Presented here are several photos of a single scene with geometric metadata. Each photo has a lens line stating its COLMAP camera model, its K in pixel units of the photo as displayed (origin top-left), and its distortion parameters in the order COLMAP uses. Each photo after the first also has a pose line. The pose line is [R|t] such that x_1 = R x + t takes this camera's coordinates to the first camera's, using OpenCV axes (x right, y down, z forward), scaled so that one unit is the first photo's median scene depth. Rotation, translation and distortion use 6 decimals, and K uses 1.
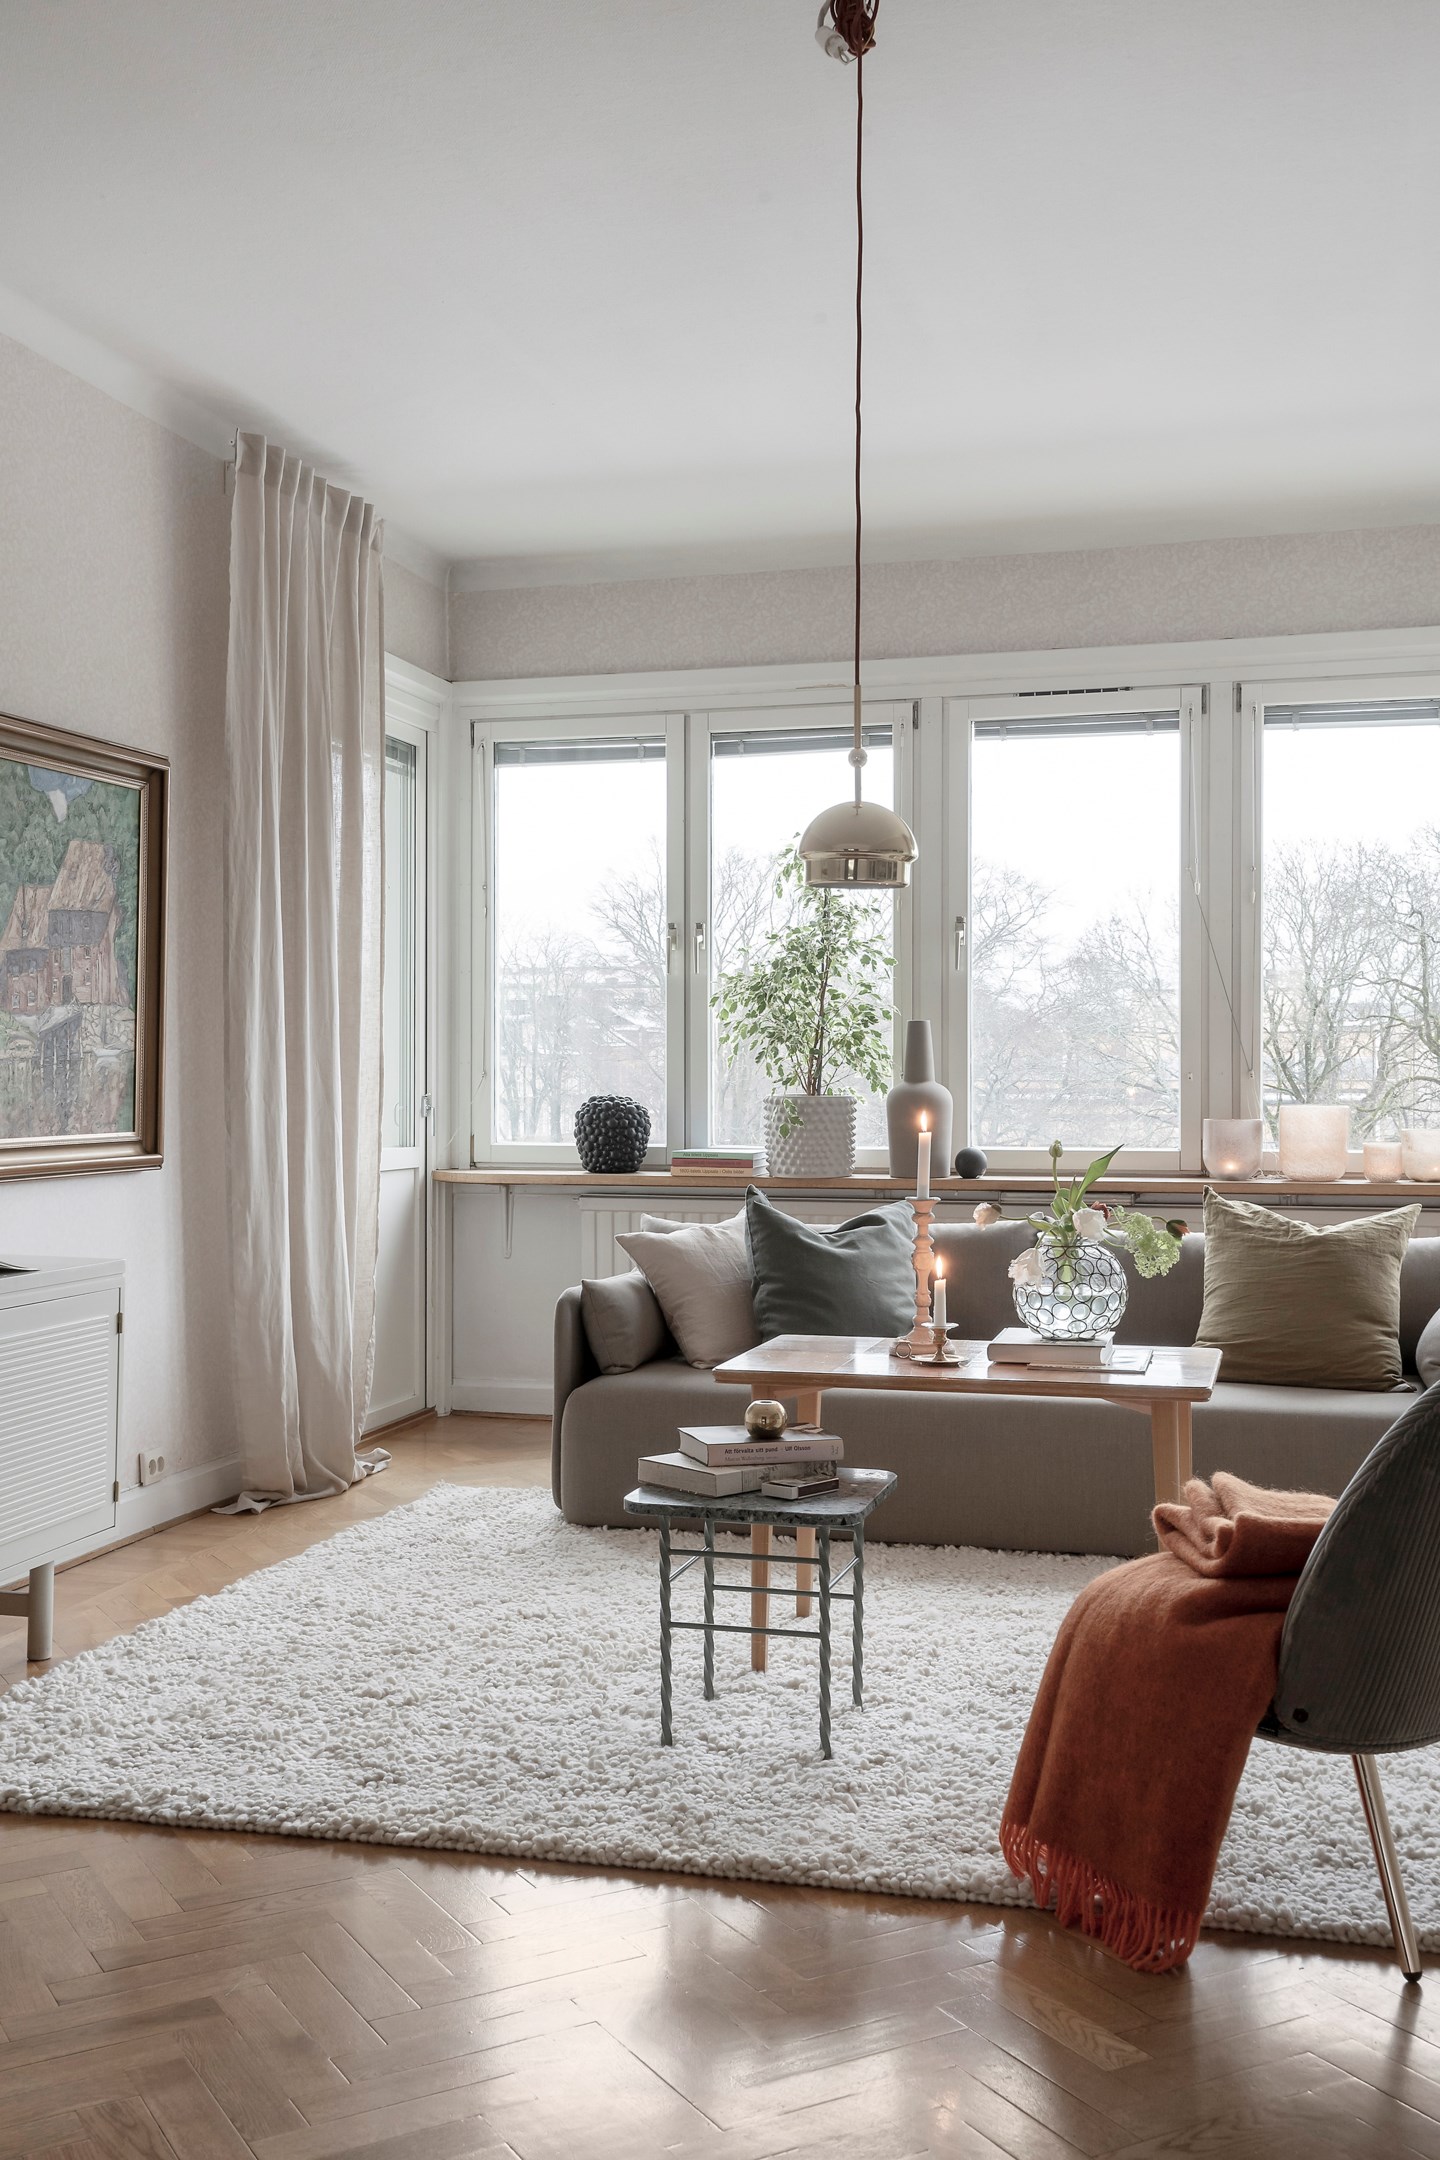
lens RADIAL K [[2127.6, 0, 720.0], [0, 2127.6, 1080.0], [0, 0, 1]] dist [0.045752, 0.001837]
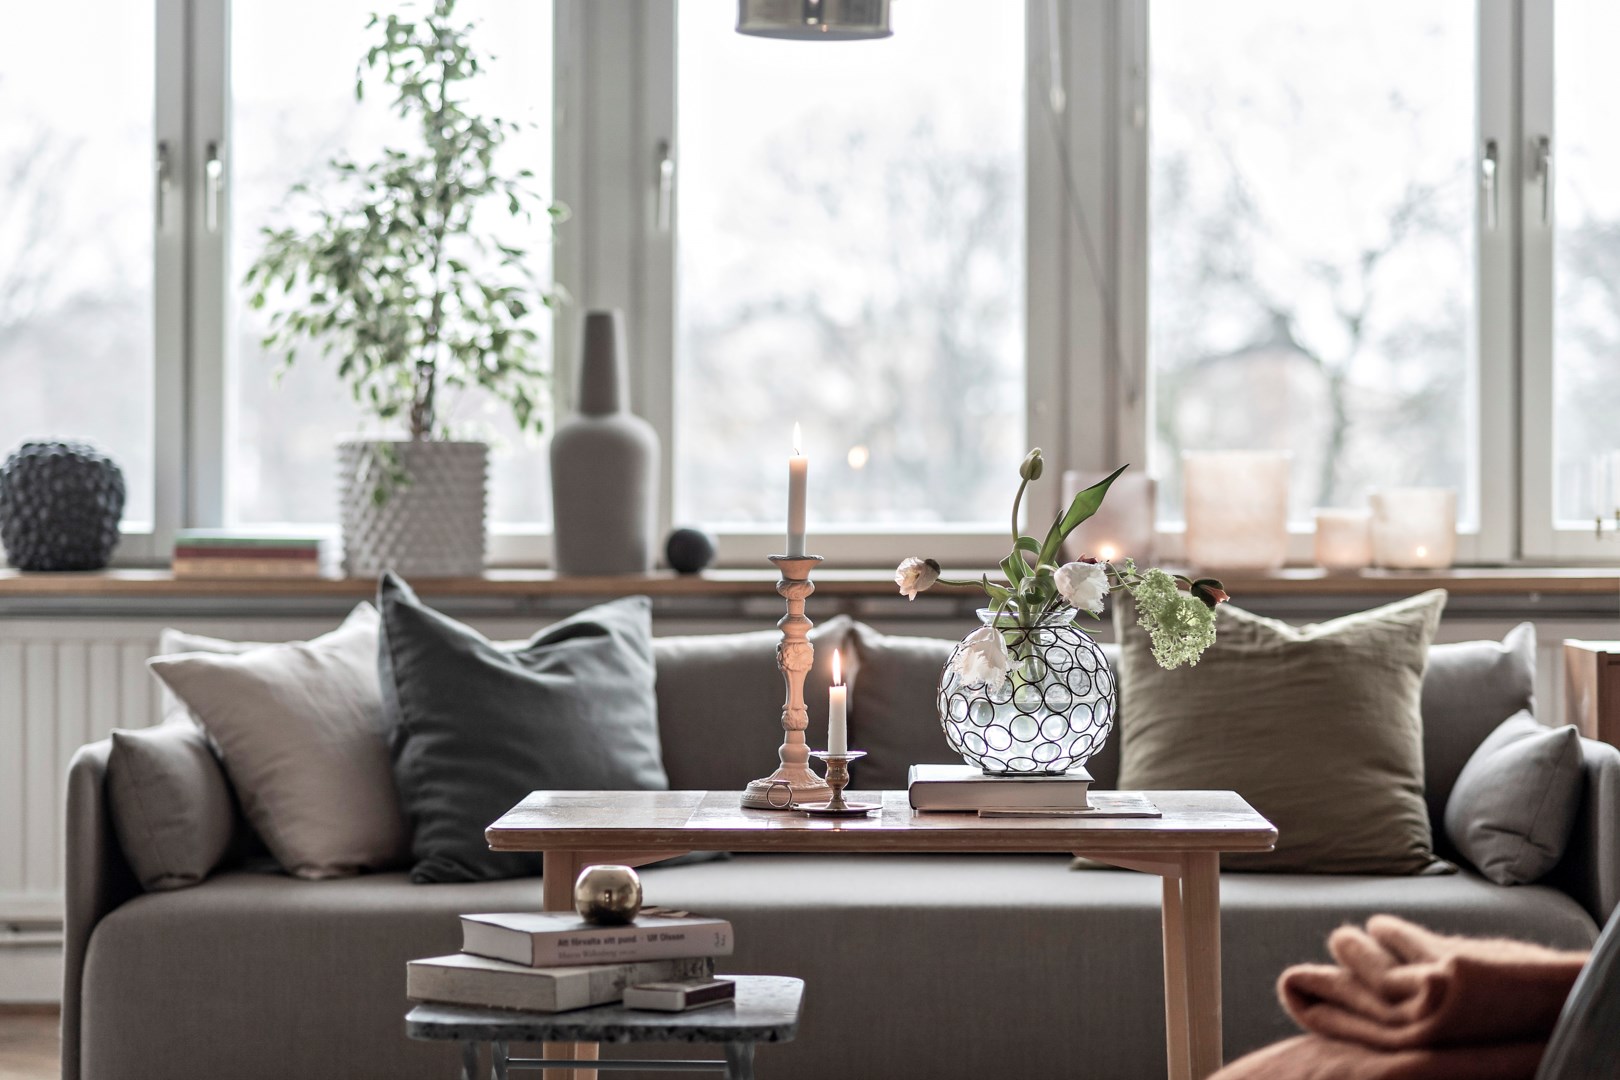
lens RADIAL K [[3883.8, 0, 810.0], [0, 3883.8, 540.0], [0, 0, 1]] dist [-0.051158, 0.106479]
pose [[0.970387, -0.002007, 0.241546, -0.132988], [-0.000504, 0.999946, 0.010334, 0.029244], [-0.241554, -0.010150, 0.970334, -0.081125]]
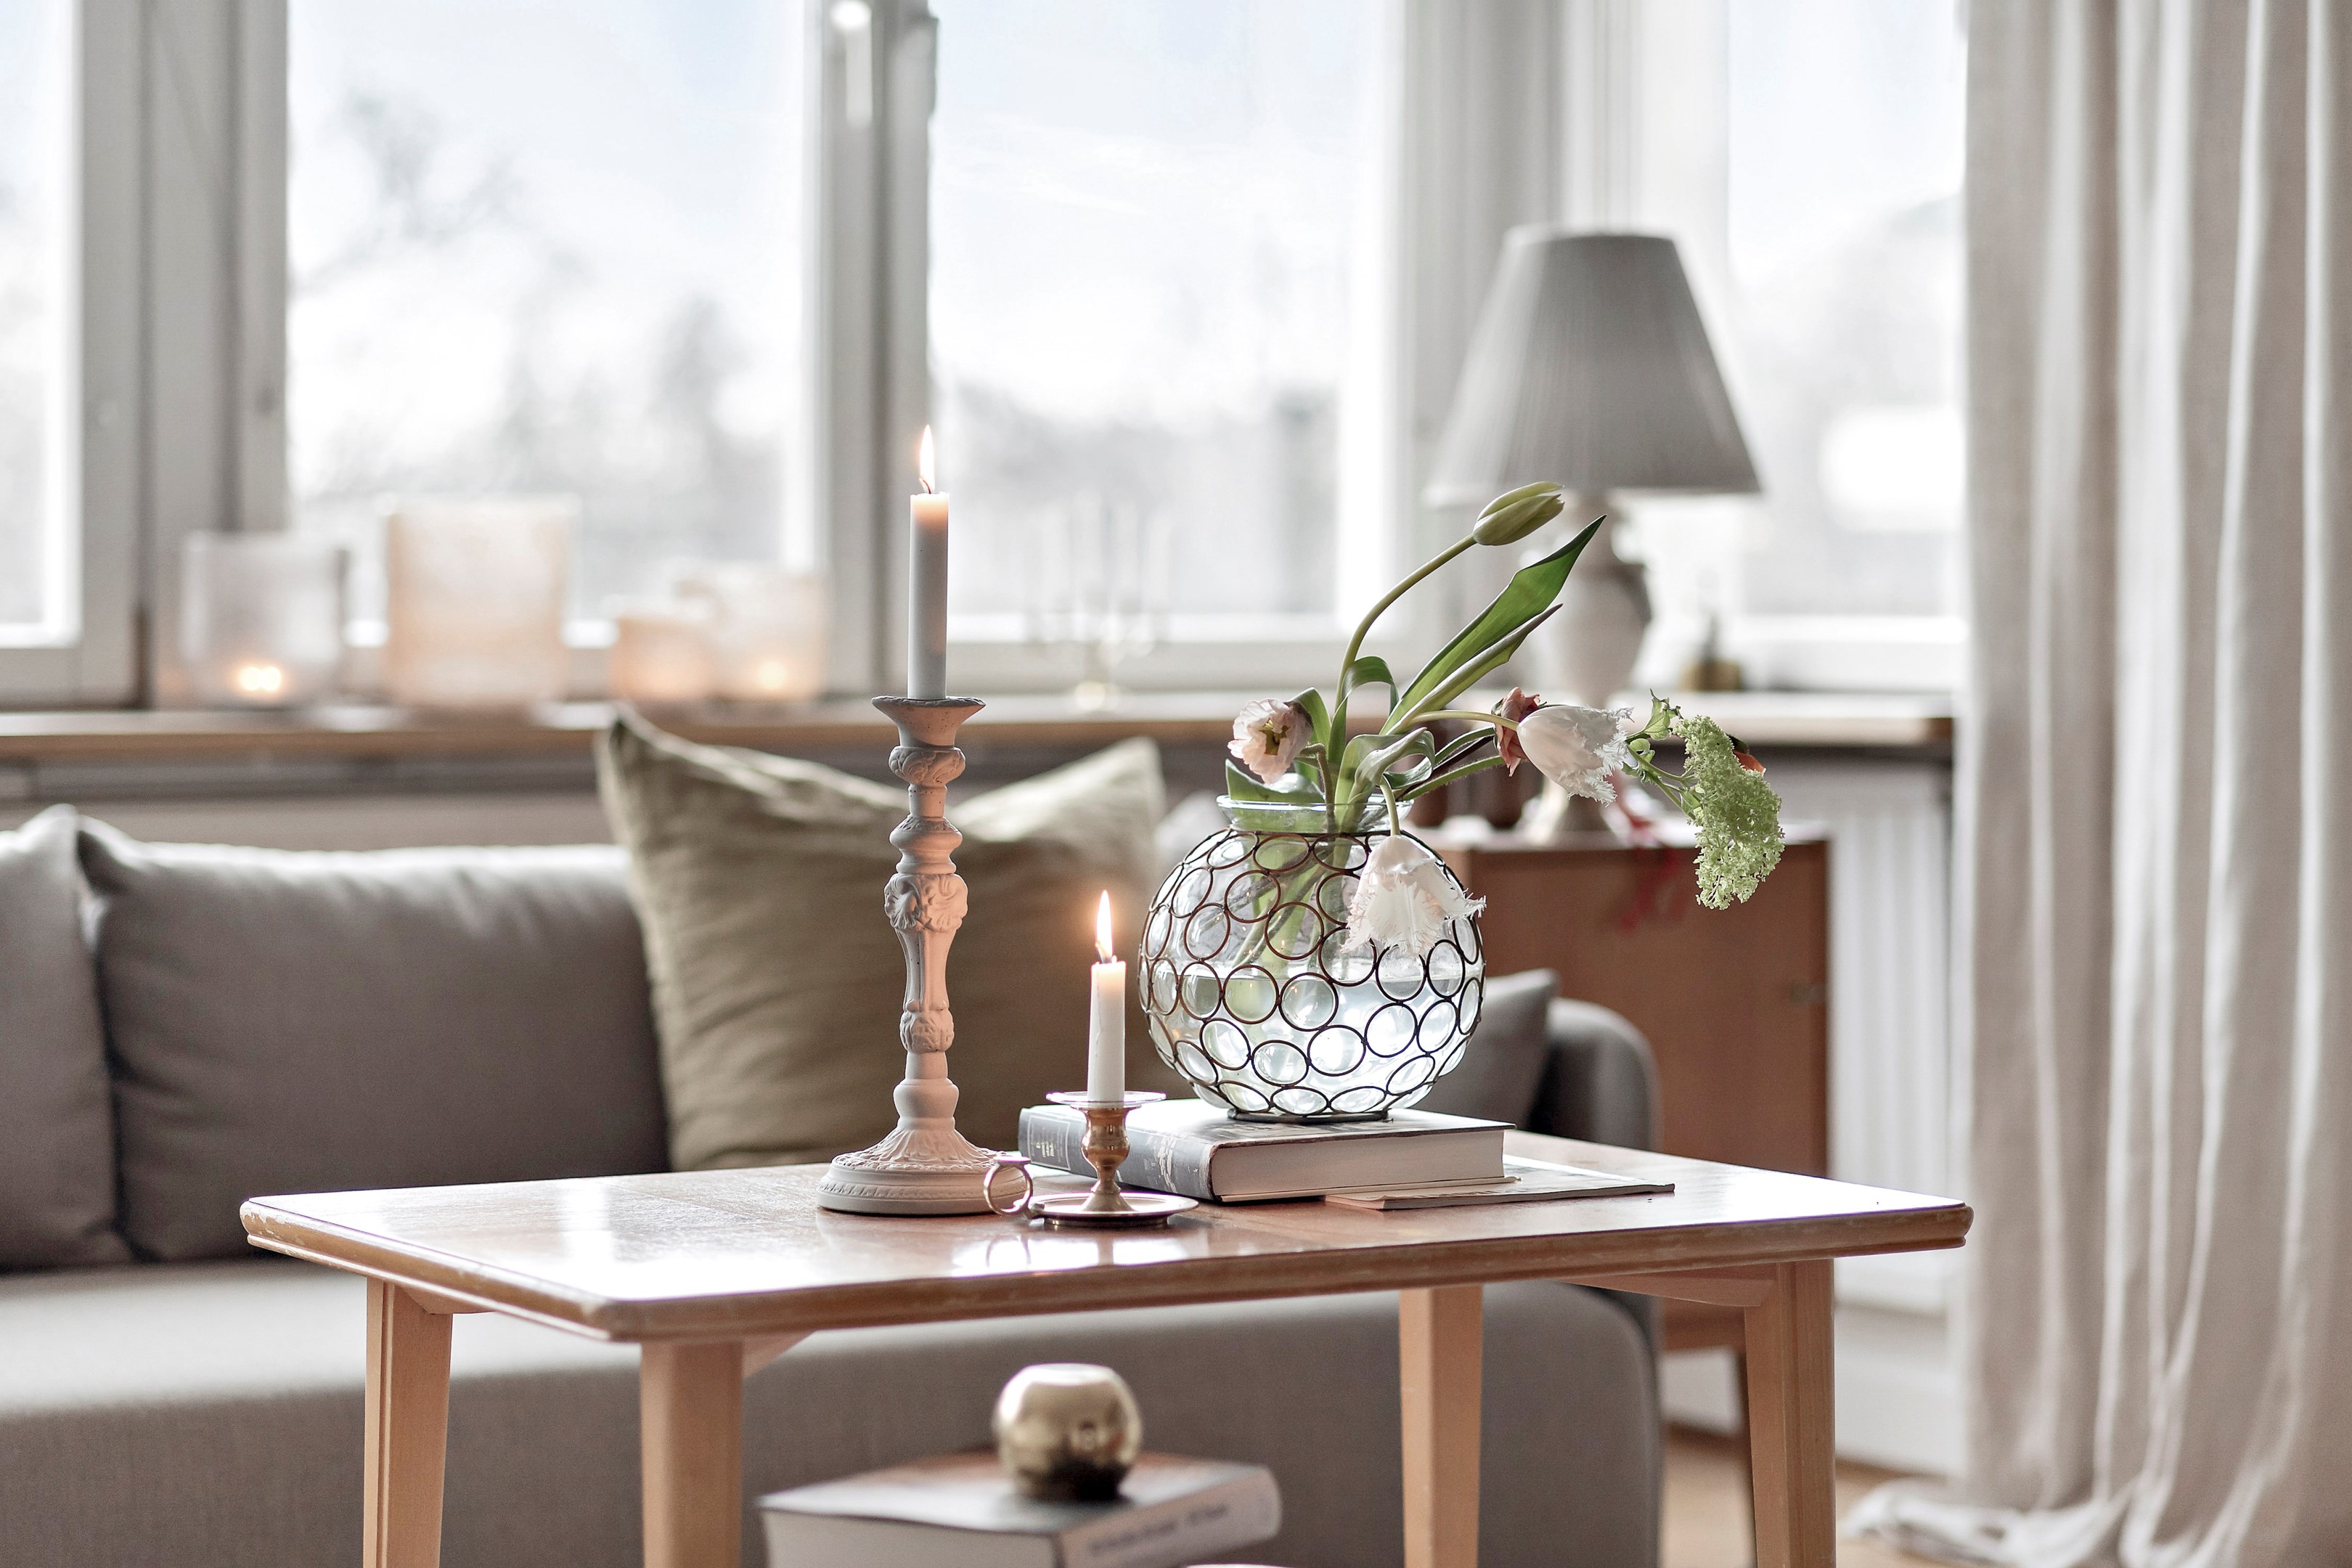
lens RADIAL K [[5638.7, 0, 1176.0], [0, 5638.7, 784.0], [0, 0, 1]] dist [-0.051158, 0.106479]
pose [[0.695343, -0.022034, 0.718340, -0.352060], [-0.003418, 0.999417, 0.033964, 0.030203], [-0.718670, -0.026071, 0.694863, 0.309498]]
